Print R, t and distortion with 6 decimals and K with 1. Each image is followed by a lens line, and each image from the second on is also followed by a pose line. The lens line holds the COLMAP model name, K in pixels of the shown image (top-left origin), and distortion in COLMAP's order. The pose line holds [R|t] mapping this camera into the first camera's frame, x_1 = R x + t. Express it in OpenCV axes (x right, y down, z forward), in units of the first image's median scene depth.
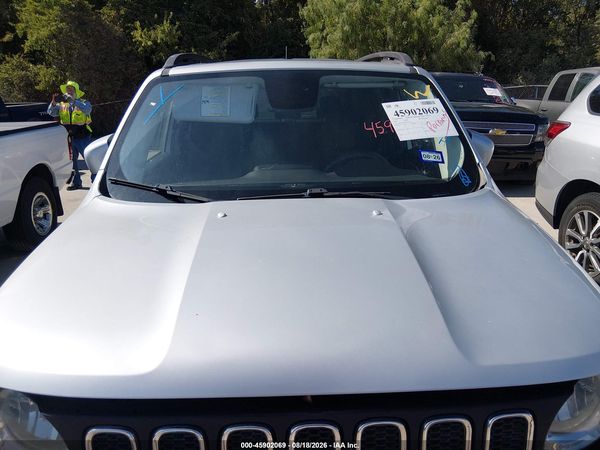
lens RADIAL K [[445.9, 0, 299.8], [0, 445.9, 237.8], [0, 0, 1]] dist [0.034635, -0.057134]
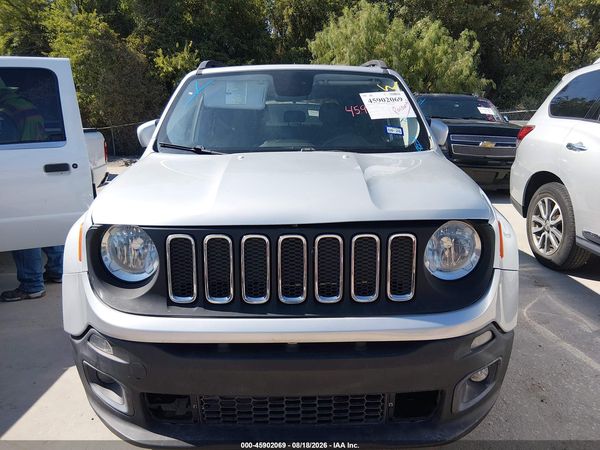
lens RADIAL K [[448.2, 0, 299.6], [0, 448.2, 236.5], [0, 0, 1]] dist [0.070537, -0.114555]
pose [[0.999567, 0.014857, -0.025381, 0.023890], [-0.016469, 0.997780, -0.064534, 0.120804], [0.024366, 0.064924, 0.997593, -0.182424]]
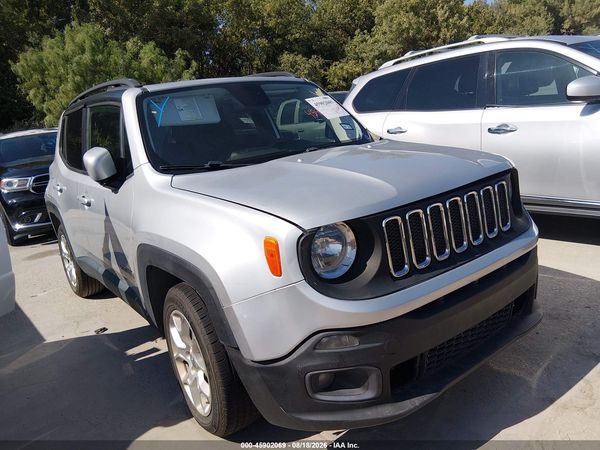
lens RADIAL K [[445.9, 0, 299.8], [0, 445.9, 237.8], [0, 0, 1]] dist [0.034635, -0.057134]
pose [[0.809267, -0.230558, 0.540305, -0.422129], [0.283234, 0.958933, -0.015034, 0.094850], [-0.514650, 0.165200, 0.841335, -0.110303]]
